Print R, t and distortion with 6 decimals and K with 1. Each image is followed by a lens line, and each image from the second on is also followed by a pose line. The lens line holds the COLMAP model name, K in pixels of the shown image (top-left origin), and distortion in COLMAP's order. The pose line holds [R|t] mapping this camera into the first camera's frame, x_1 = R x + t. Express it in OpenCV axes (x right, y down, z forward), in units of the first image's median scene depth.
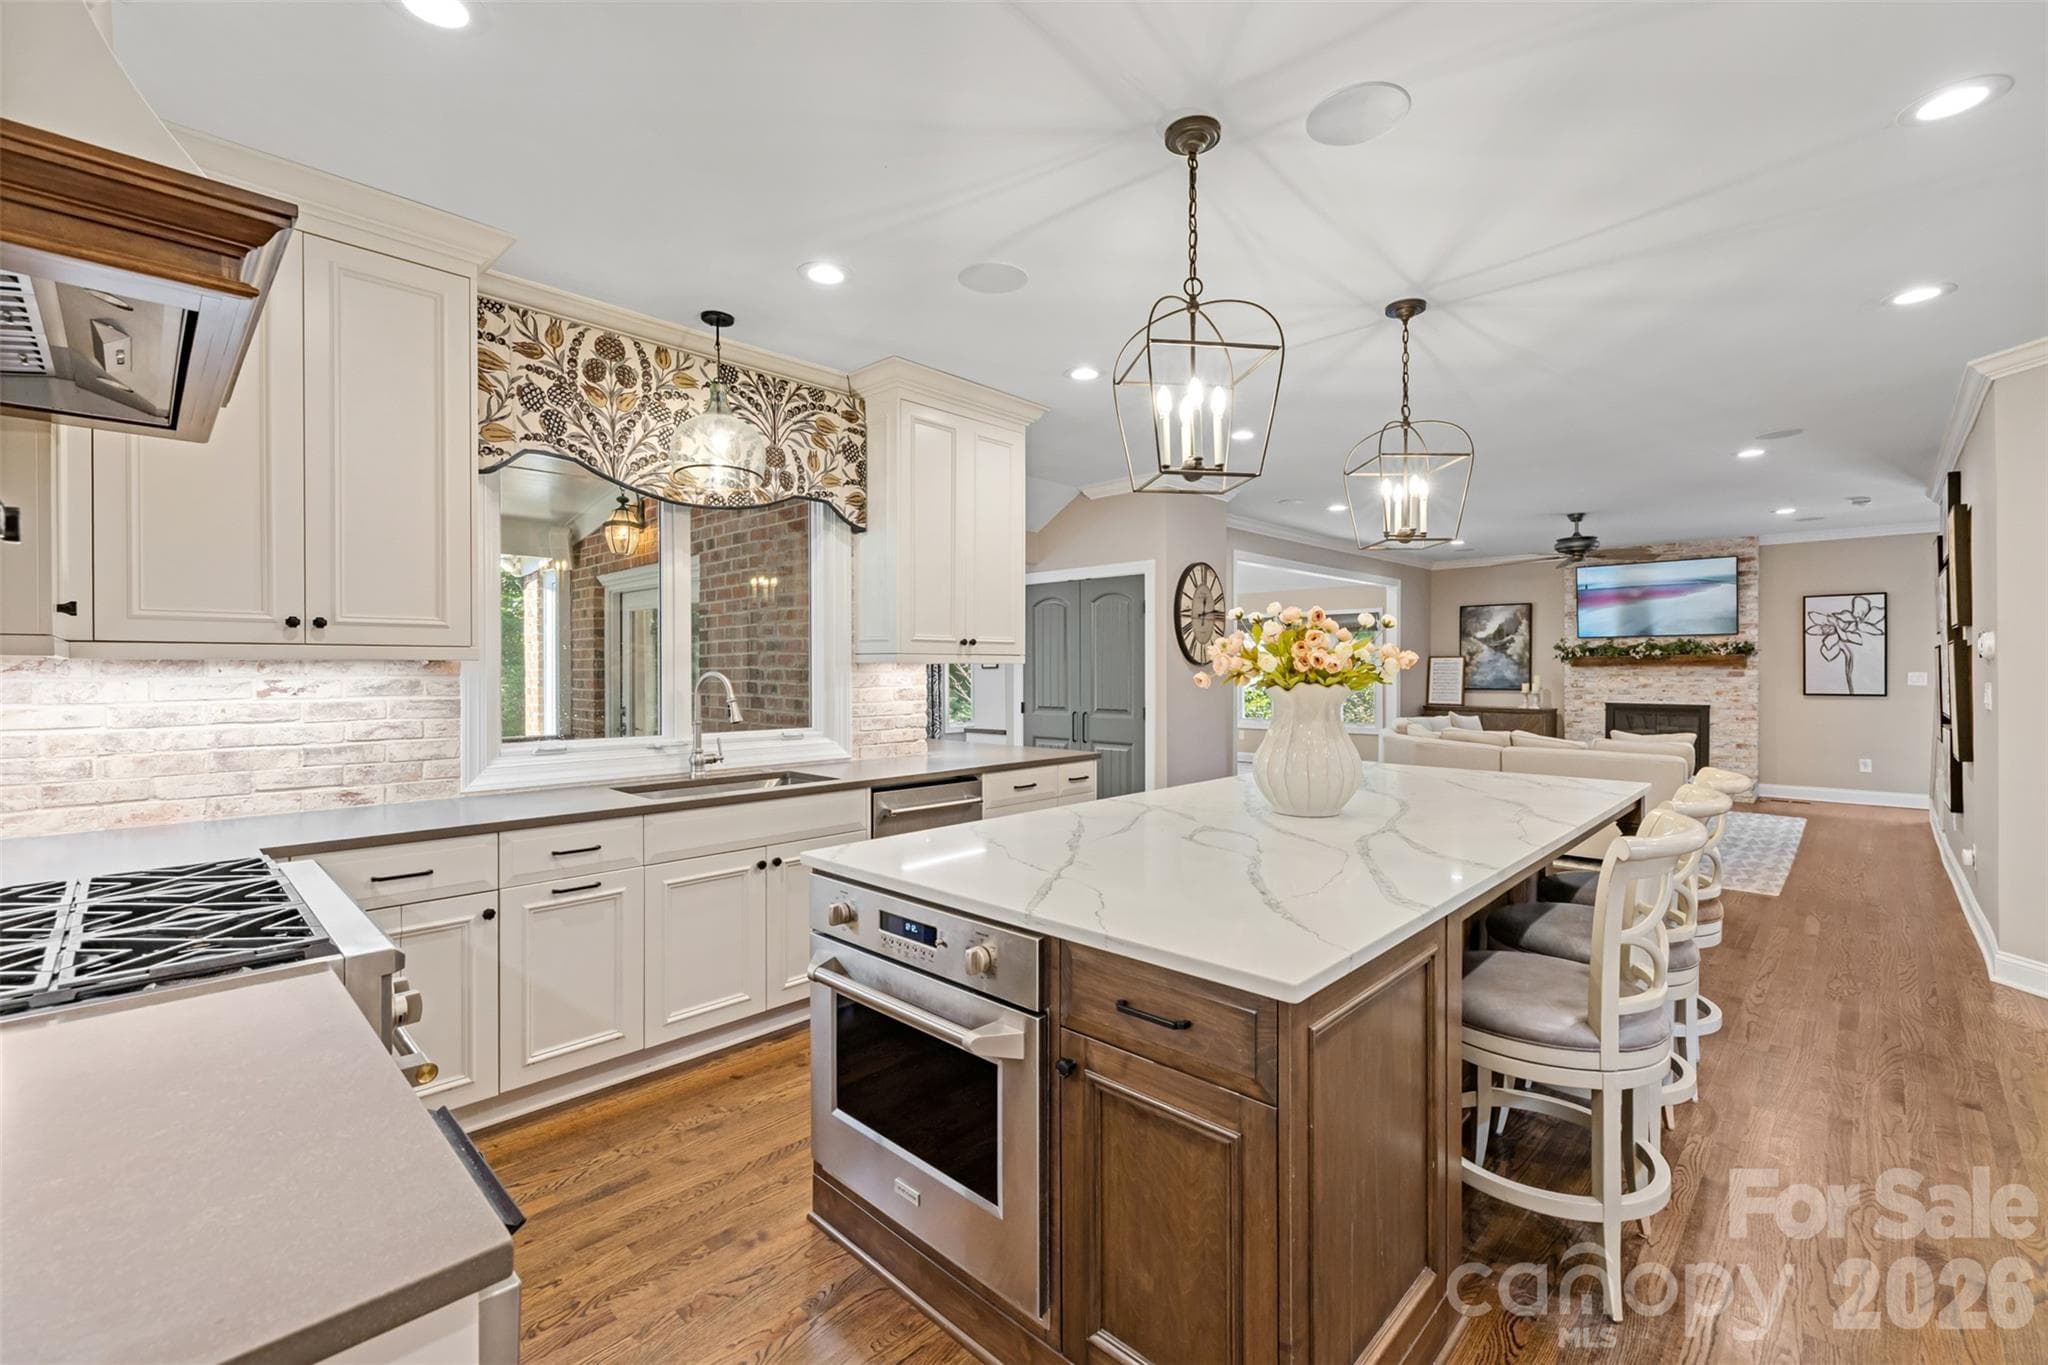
lens RADIAL K [[866.9, 0, 1032.9], [0, 866.9, 672.4], [0, 0, 1]] dist [0.002911, 0.000008]
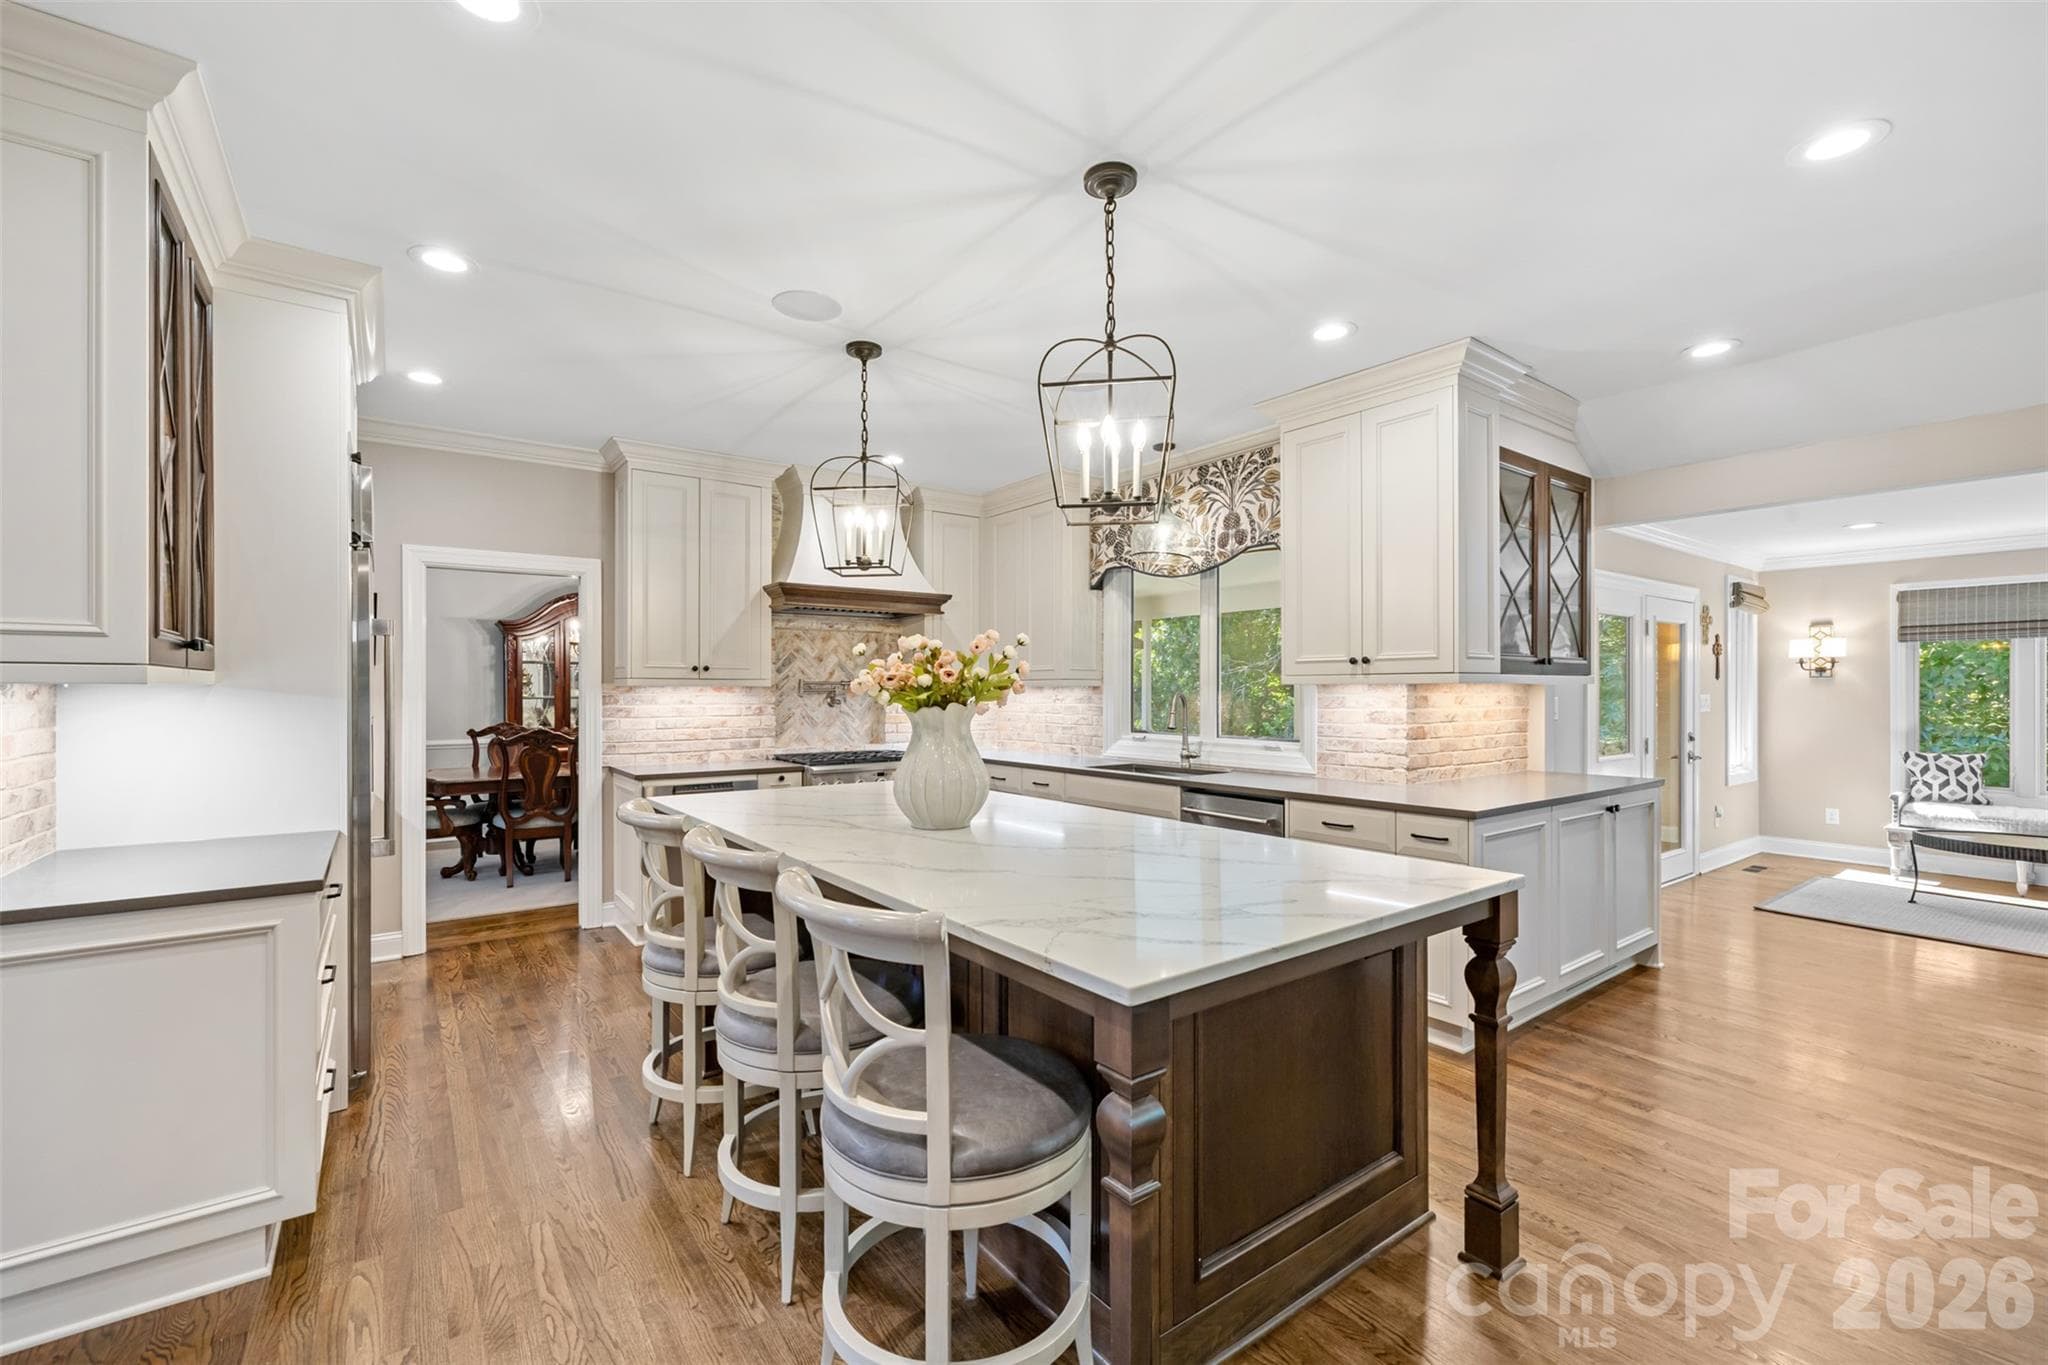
lens RADIAL K [[866.9, 0, 1031.3], [0, 866.9, 690.4], [0, 0, 1]] dist [0.002911, 0.000008]
pose [[-0.154348, 0.002274, -0.988014, 0.964779], [-0.000529, 0.999997, 0.002384, -0.006529], [0.988016, 0.000890, -0.154347, 0.889048]]
